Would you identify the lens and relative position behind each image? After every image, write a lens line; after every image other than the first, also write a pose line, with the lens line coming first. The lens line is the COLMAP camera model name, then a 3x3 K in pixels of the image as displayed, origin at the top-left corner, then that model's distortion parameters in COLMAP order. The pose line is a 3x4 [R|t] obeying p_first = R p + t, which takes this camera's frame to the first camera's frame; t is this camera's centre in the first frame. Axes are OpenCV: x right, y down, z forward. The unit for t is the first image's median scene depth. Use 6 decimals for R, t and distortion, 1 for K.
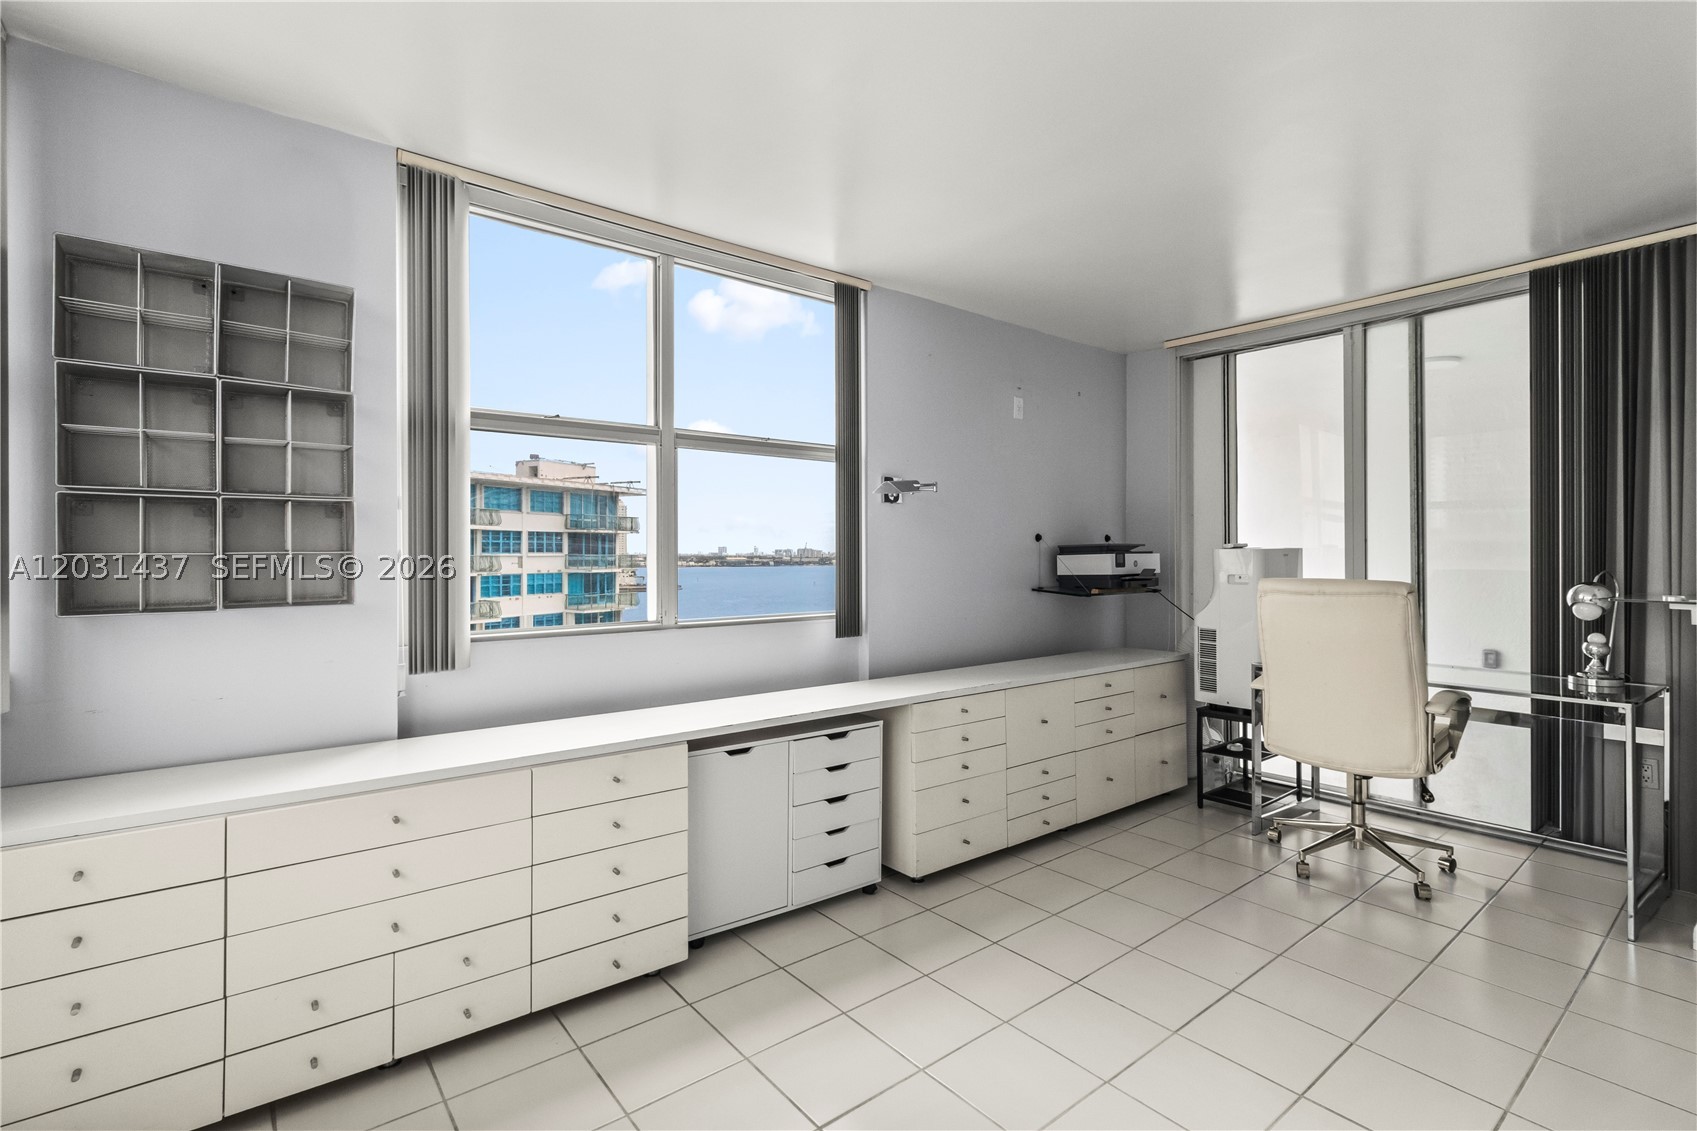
lens RADIAL K [[782.9, 0, 855.5], [0, 782.9, 558.3], [0, 0, 1]] dist [0.001225, 0.000557]
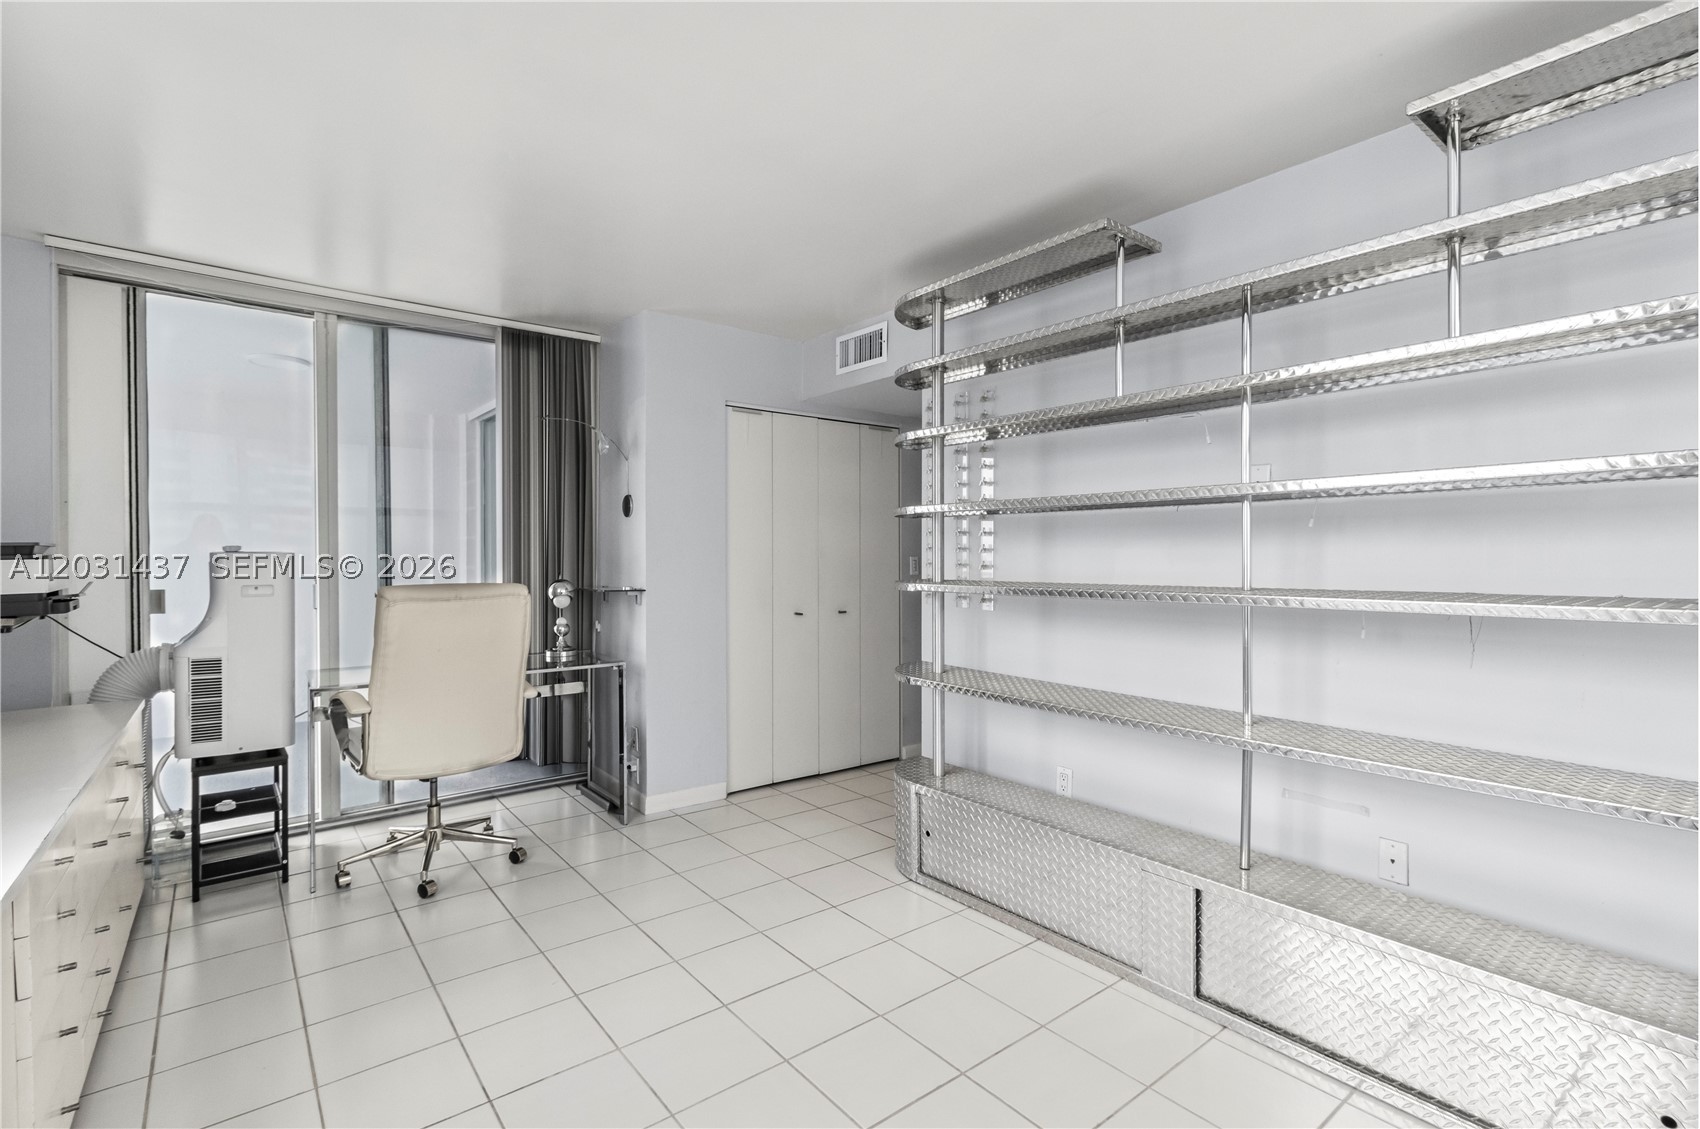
lens RADIAL K [[787.9, 0, 850.0], [0, 787.9, 564.5], [0, 0, 1]] dist [0.003745, -0.000624]
pose [[0.000577, -0.008327, 0.999965, -0.404355], [0.006514, 0.999944, 0.008323, -0.003369], [-0.999979, 0.006509, 0.000631, 0.499727]]
